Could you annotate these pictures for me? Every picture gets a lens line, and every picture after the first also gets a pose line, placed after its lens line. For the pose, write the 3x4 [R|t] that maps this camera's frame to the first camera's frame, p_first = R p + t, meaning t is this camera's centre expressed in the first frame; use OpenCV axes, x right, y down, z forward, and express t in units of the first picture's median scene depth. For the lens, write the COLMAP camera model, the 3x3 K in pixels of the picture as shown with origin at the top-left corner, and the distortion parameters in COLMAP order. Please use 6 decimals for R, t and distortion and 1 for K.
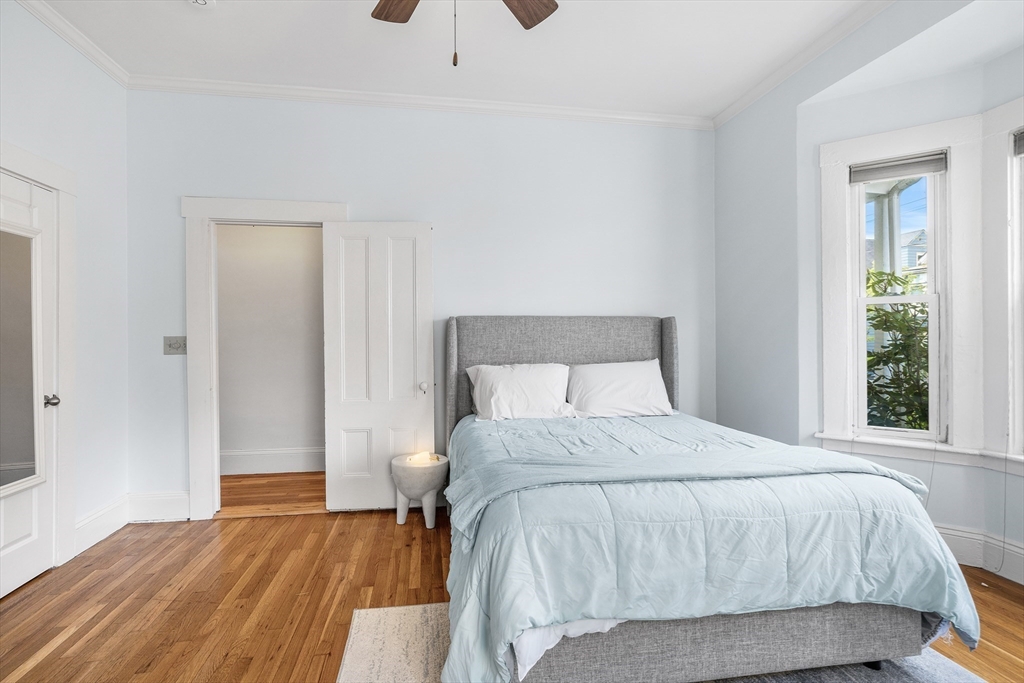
lens RADIAL K [[487.5, 0, 505.5], [0, 487.5, 334.8], [0, 0, 1]] dist [-0.003016, -0.000387]
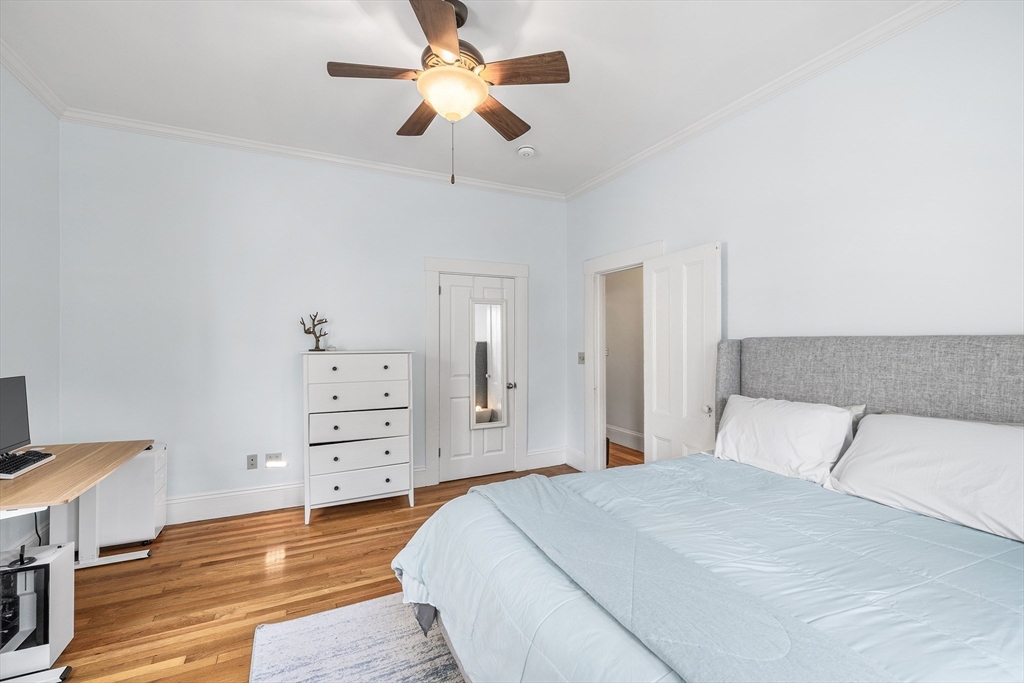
lens RADIAL K [[425.6, 0, 512.0], [0, 425.6, 341.5], [0, 0, 1]] dist [0.000234, 0.000025]
pose [[0.315149, 0.003859, -0.949034, 0.532011], [0.004566, 0.999974, 0.005583, -0.039030], [0.949031, -0.006093, 0.315123, 0.350517]]
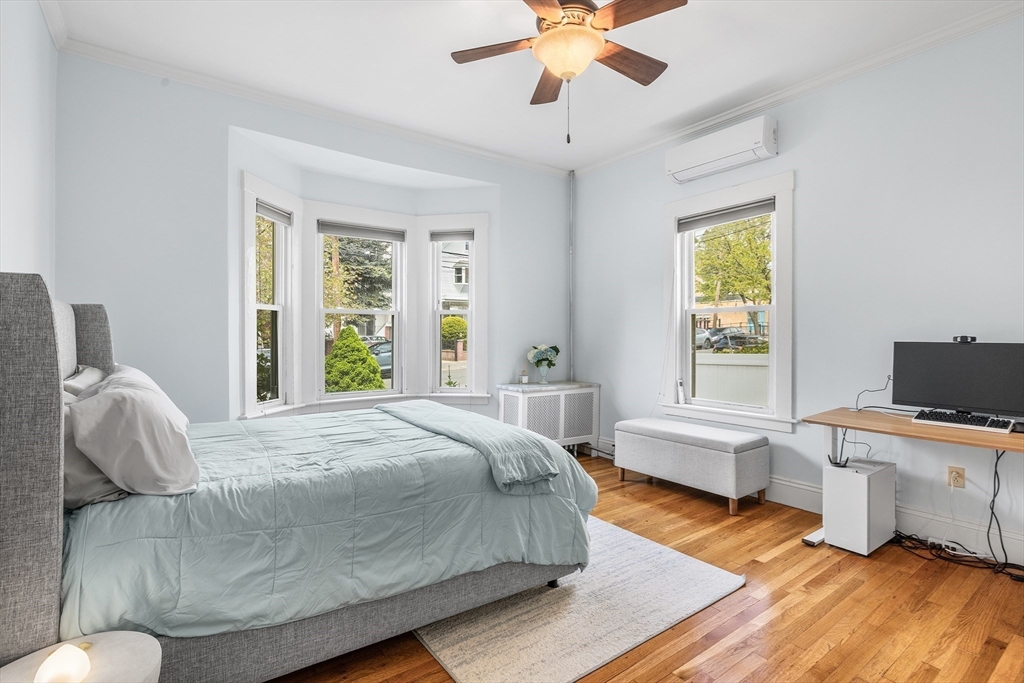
lens RADIAL K [[487.5, 0, 505.5], [0, 487.5, 334.8], [0, 0, 1]] dist [-0.003016, -0.000387]
pose [[-0.456241, 0.004997, 0.889842, -0.590713], [-0.004241, 0.999961, -0.007789, 0.009704], [-0.889846, -0.007327, -0.456202, 0.830963]]
